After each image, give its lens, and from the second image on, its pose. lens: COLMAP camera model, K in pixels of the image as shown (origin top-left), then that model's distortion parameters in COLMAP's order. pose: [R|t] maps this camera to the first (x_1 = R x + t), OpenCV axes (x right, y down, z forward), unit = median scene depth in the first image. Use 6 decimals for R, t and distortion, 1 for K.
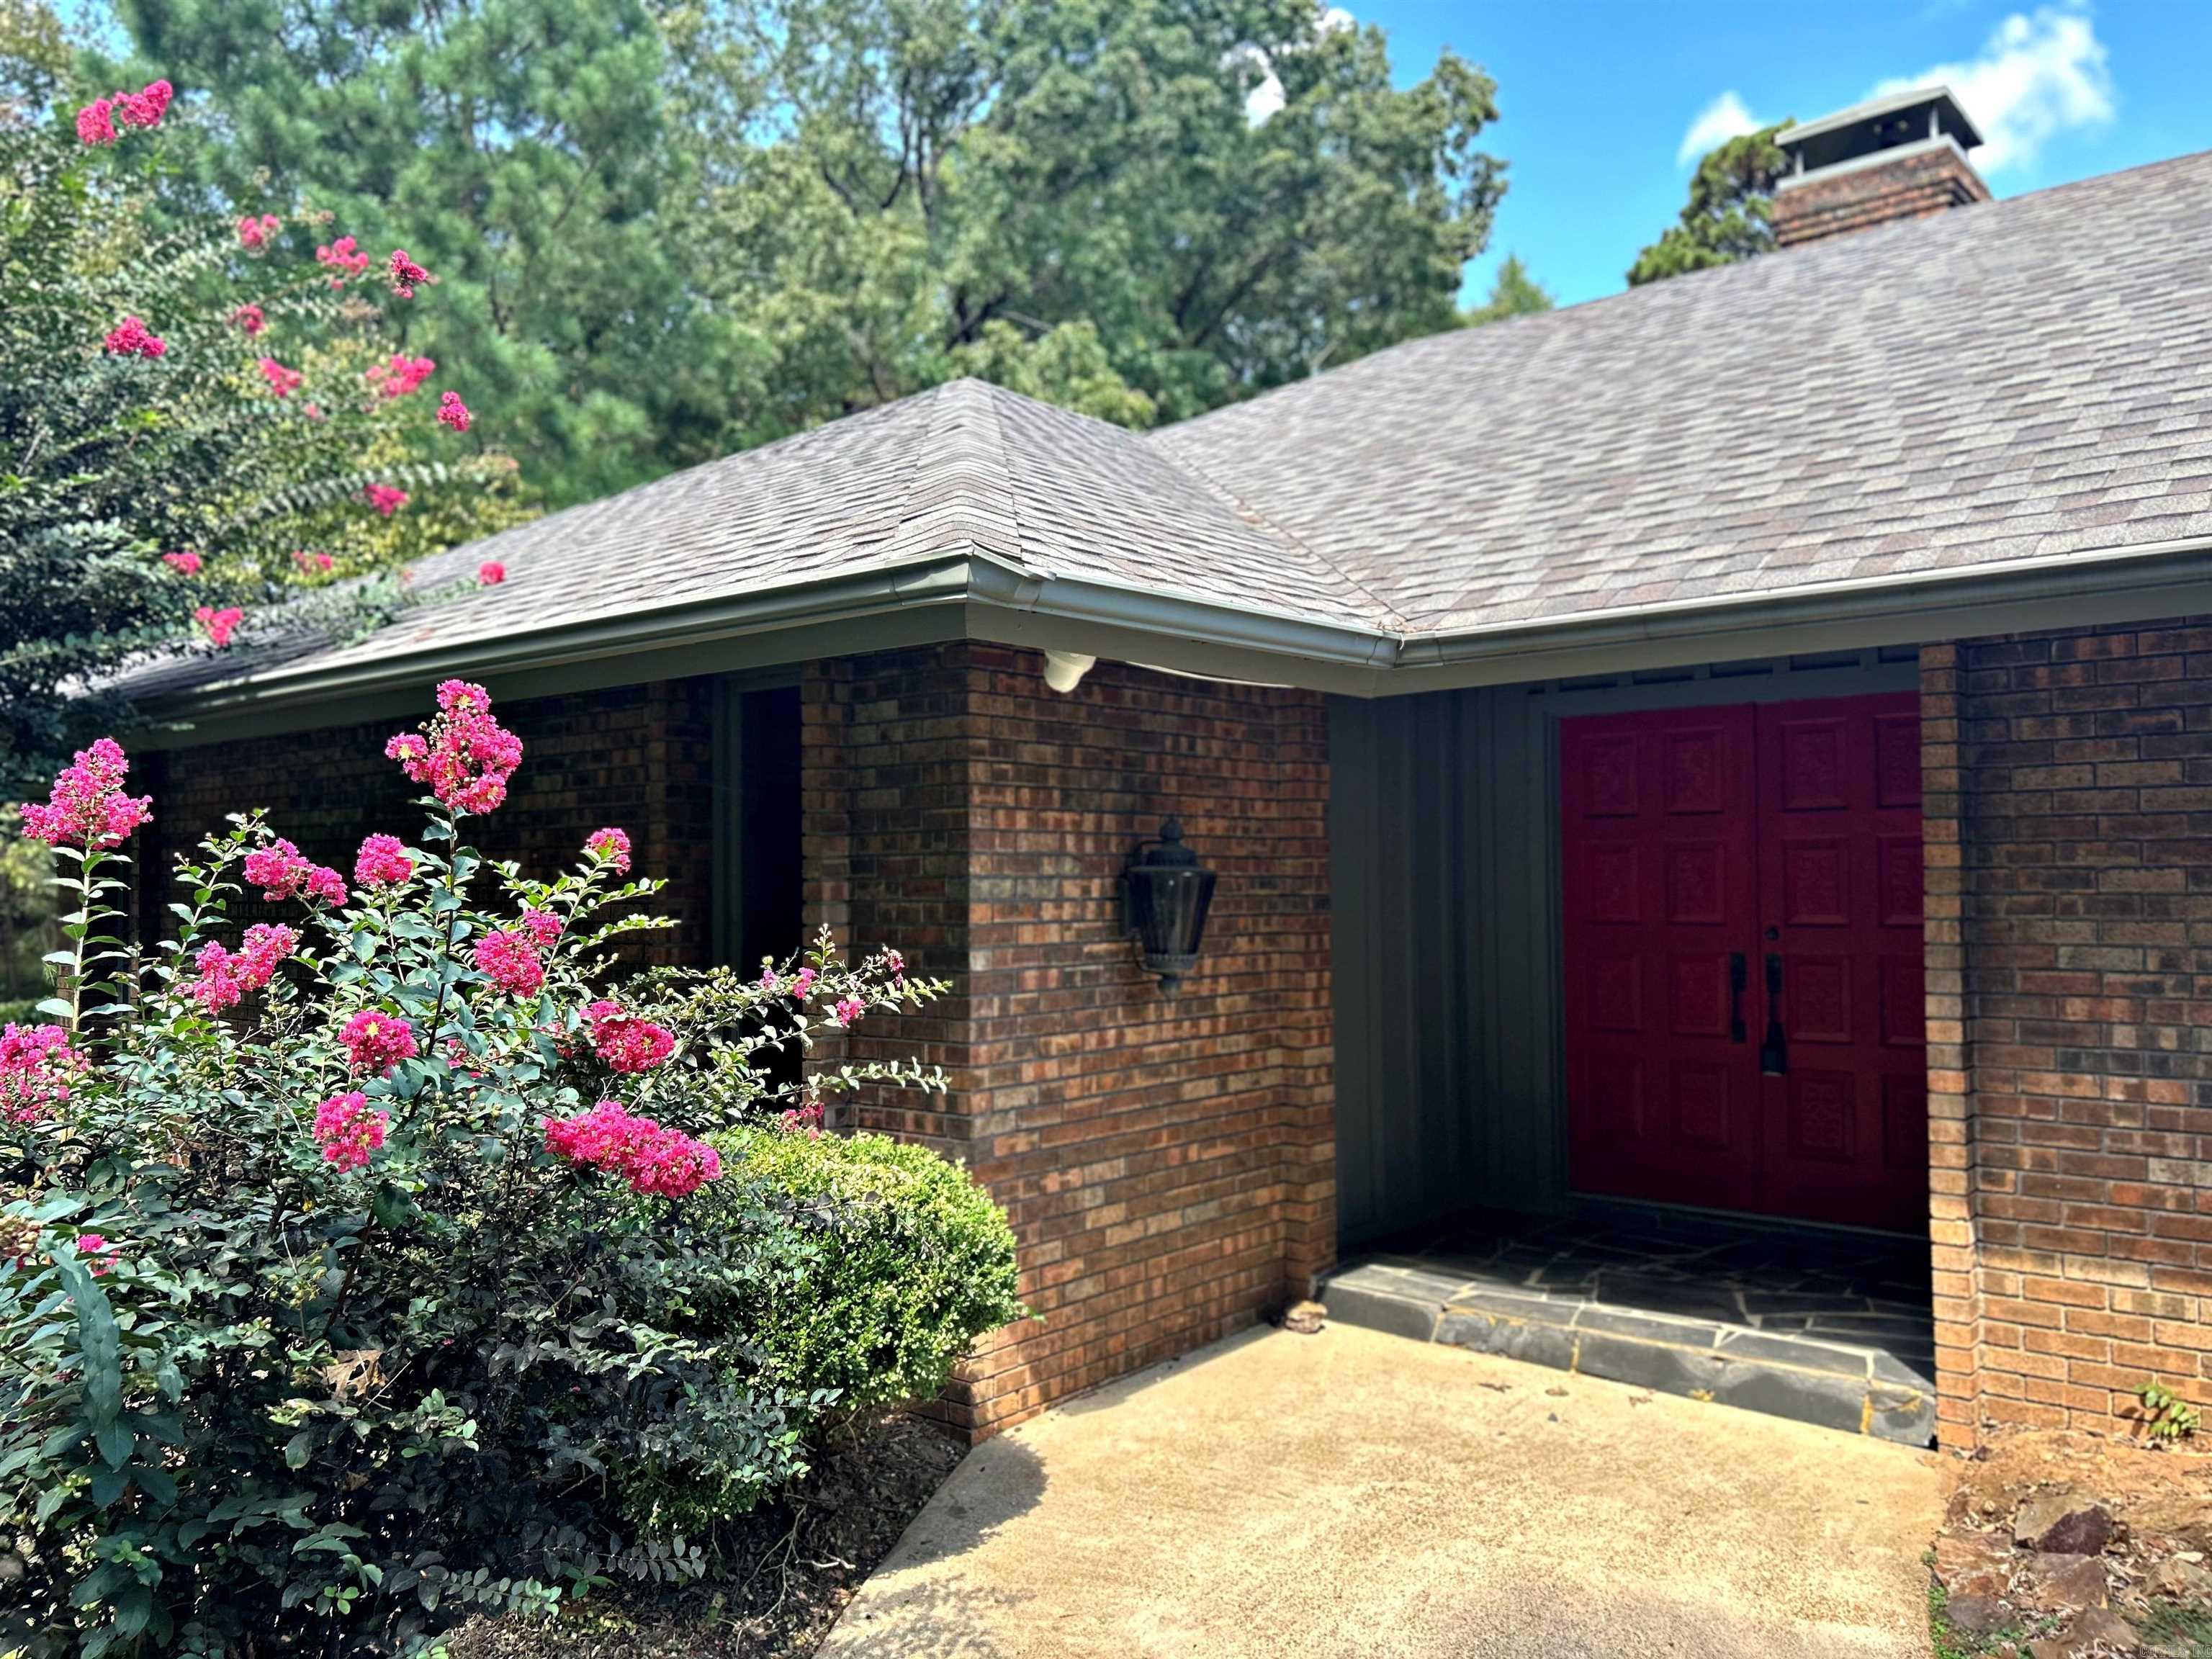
lens RADIAL K [[1656.4, 0, 1101.8], [0, 1656.4, 844.5], [0, 0, 1]] dist [0.049737, -0.046203]
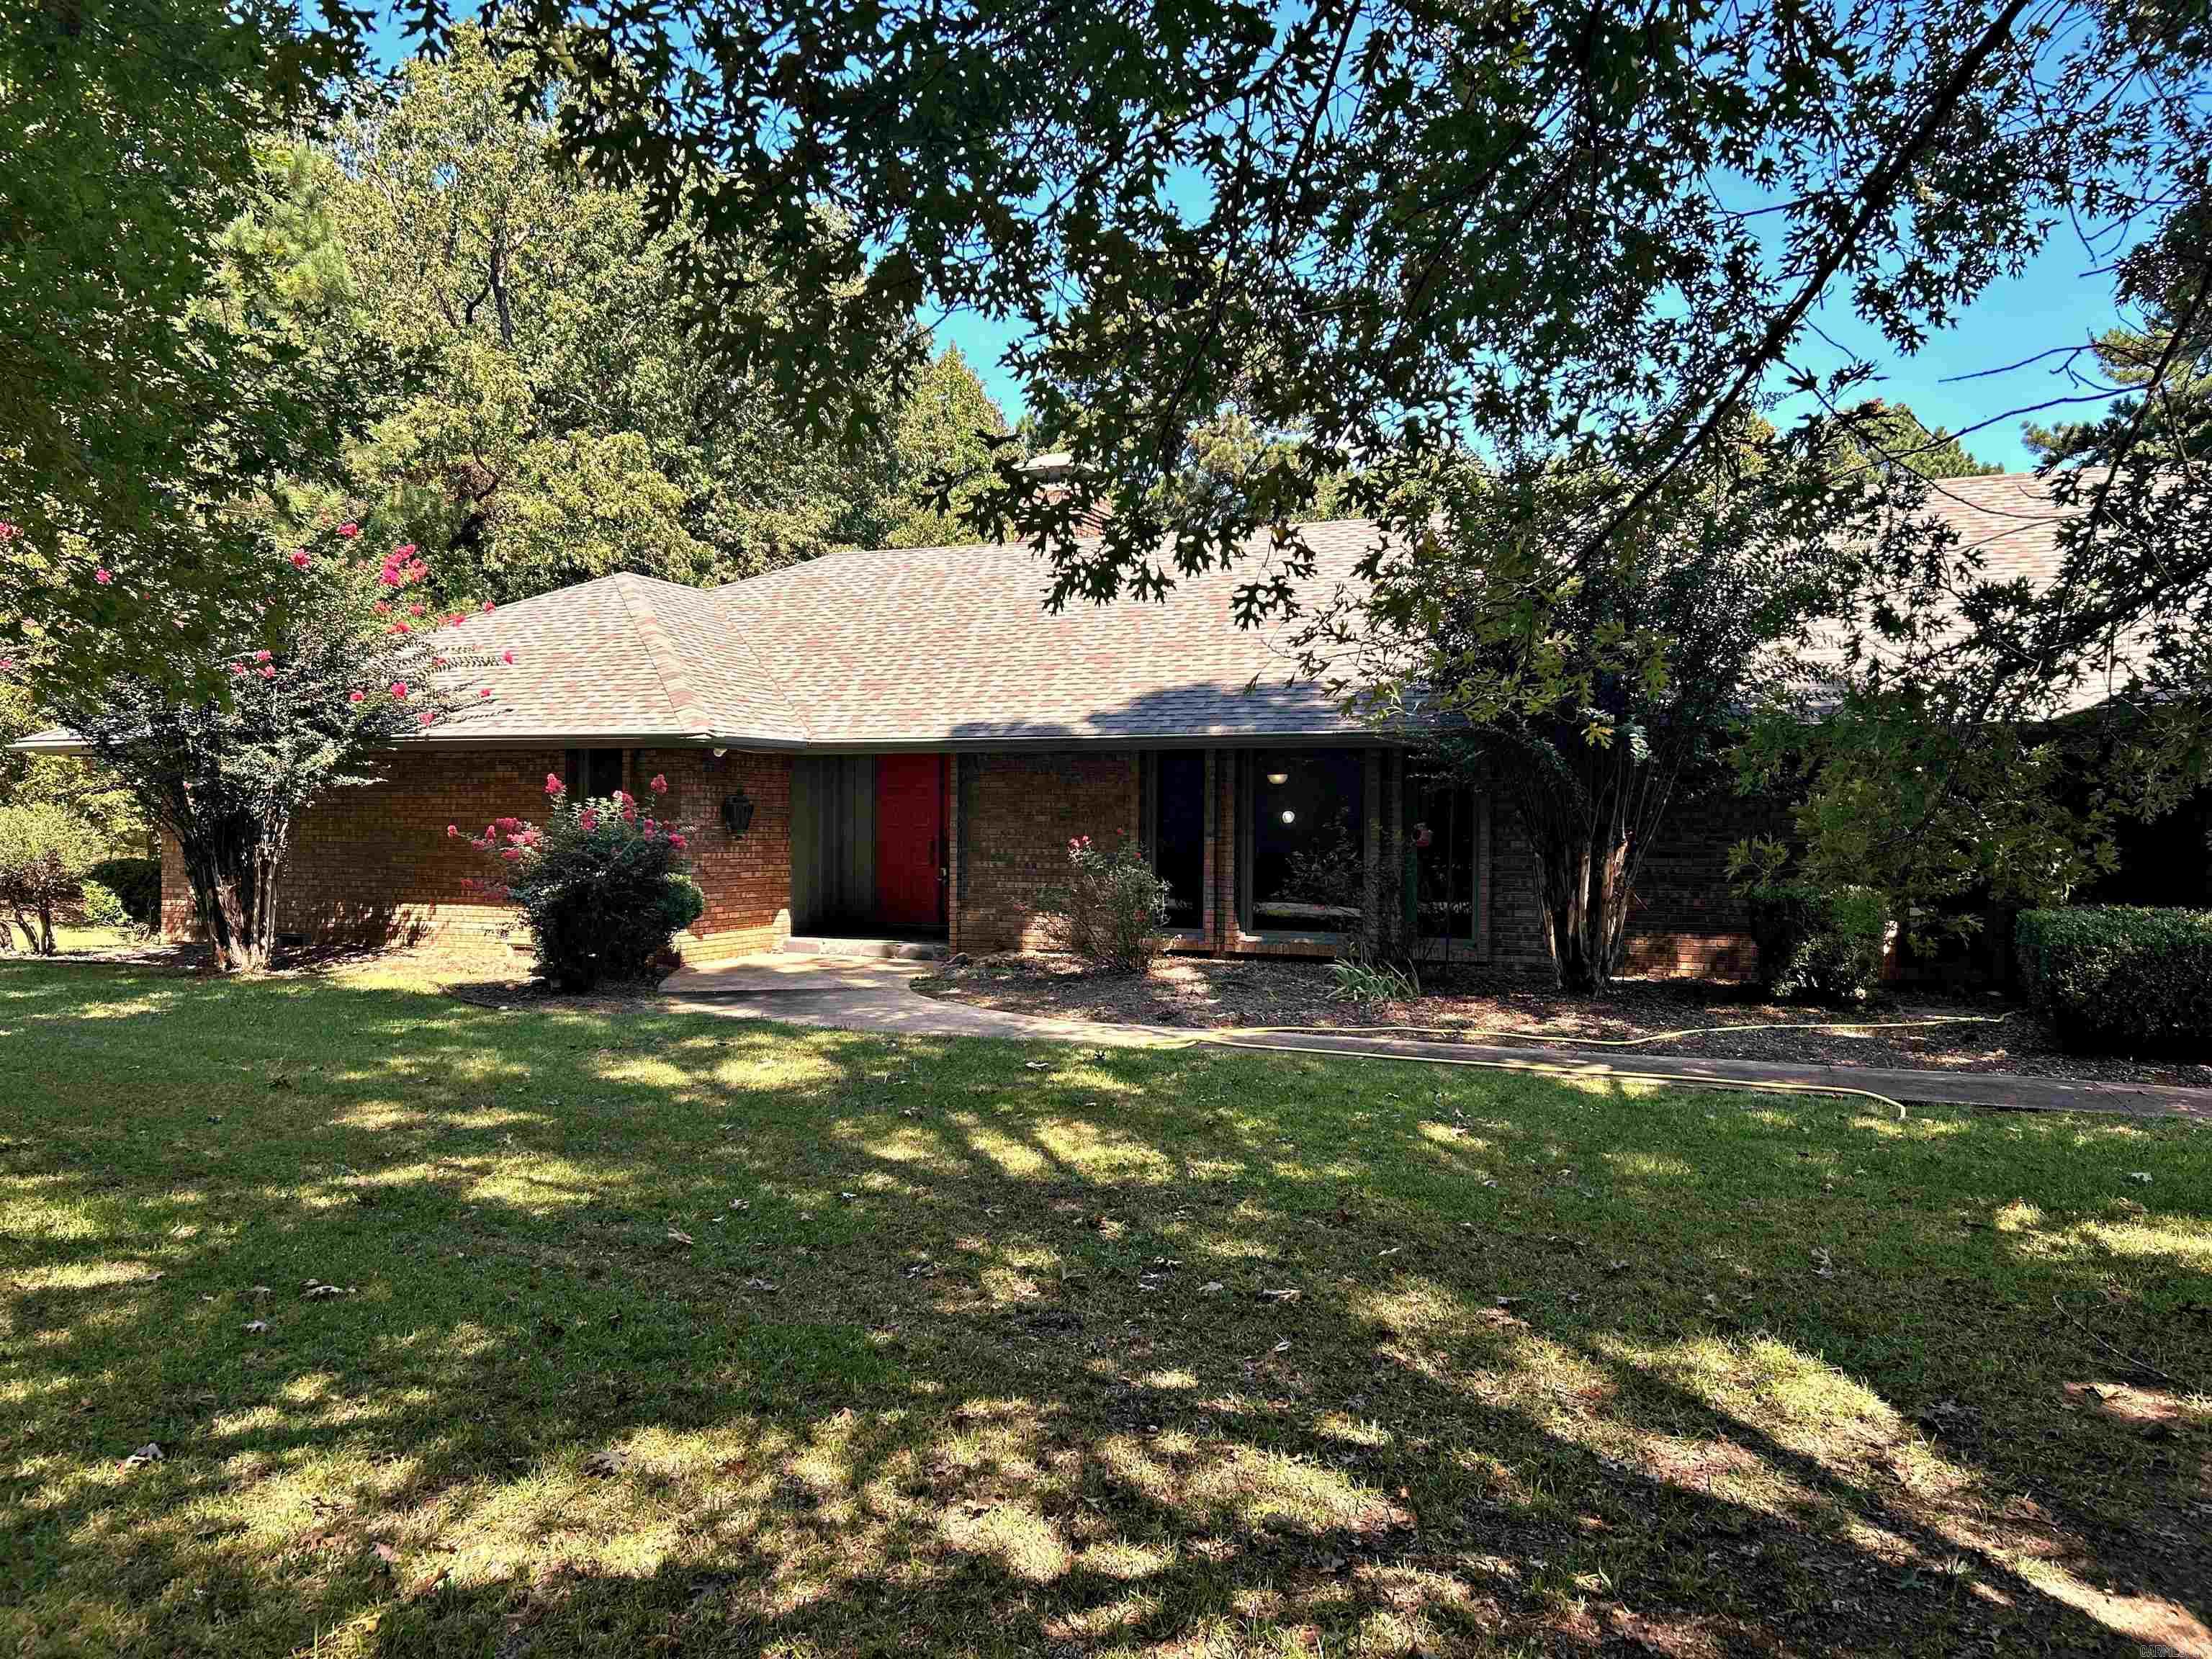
lens RADIAL K [[1656.4, 0, 1101.8], [0, 1656.4, 844.5], [0, 0, 1]] dist [0.049737, -0.046203]
pose [[0.952357, 0.009890, 0.304827, -0.221942], [-0.021014, 0.999227, 0.033236, -0.024274], [-0.304262, -0.038058, 0.951828, -1.875736]]
